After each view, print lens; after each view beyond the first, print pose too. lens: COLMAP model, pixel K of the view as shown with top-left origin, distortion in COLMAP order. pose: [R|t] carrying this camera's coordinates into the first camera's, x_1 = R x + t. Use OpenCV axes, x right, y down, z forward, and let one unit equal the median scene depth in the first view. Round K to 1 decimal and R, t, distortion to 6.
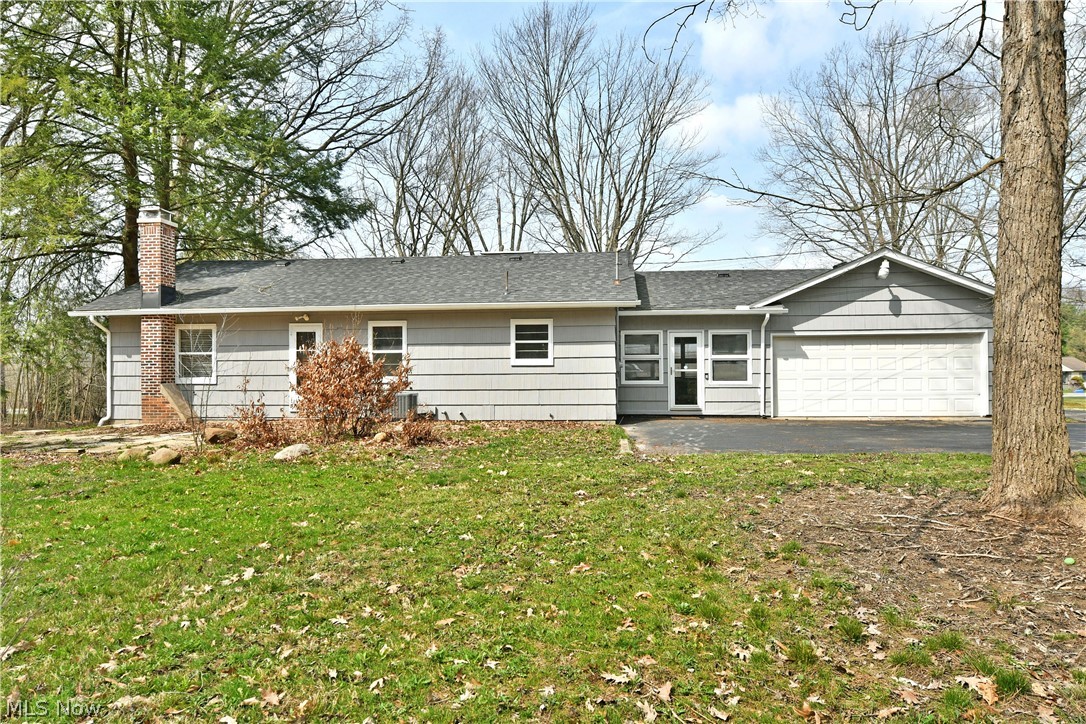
lens RADIAL K [[653.5, 0, 539.9], [0, 653.5, 356.5], [0, 0, 1]] dist [-0.010669, 0.000315]
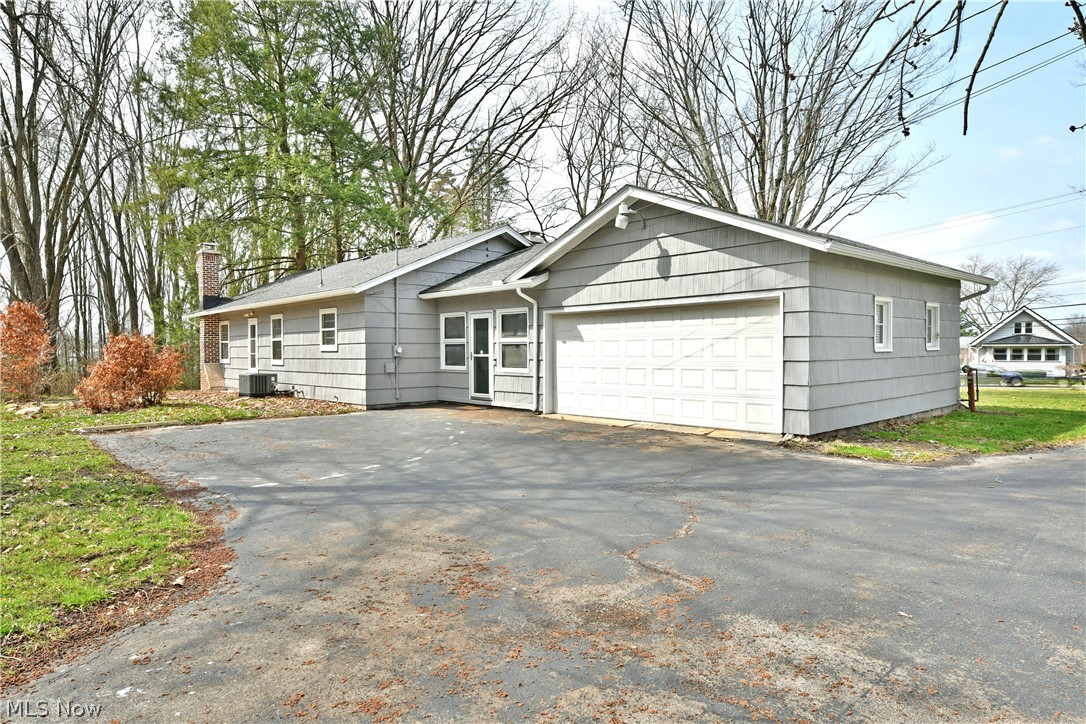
lens RADIAL K [[653.5, 0, 539.9], [0, 653.5, 356.5], [0, 0, 1]] dist [-0.010669, 0.000315]
pose [[0.744409, 0.007343, -0.667684, 0.894894], [0.021285, 0.999170, 0.034720, -0.006962], [0.667385, -0.040057, 0.743635, 0.385380]]
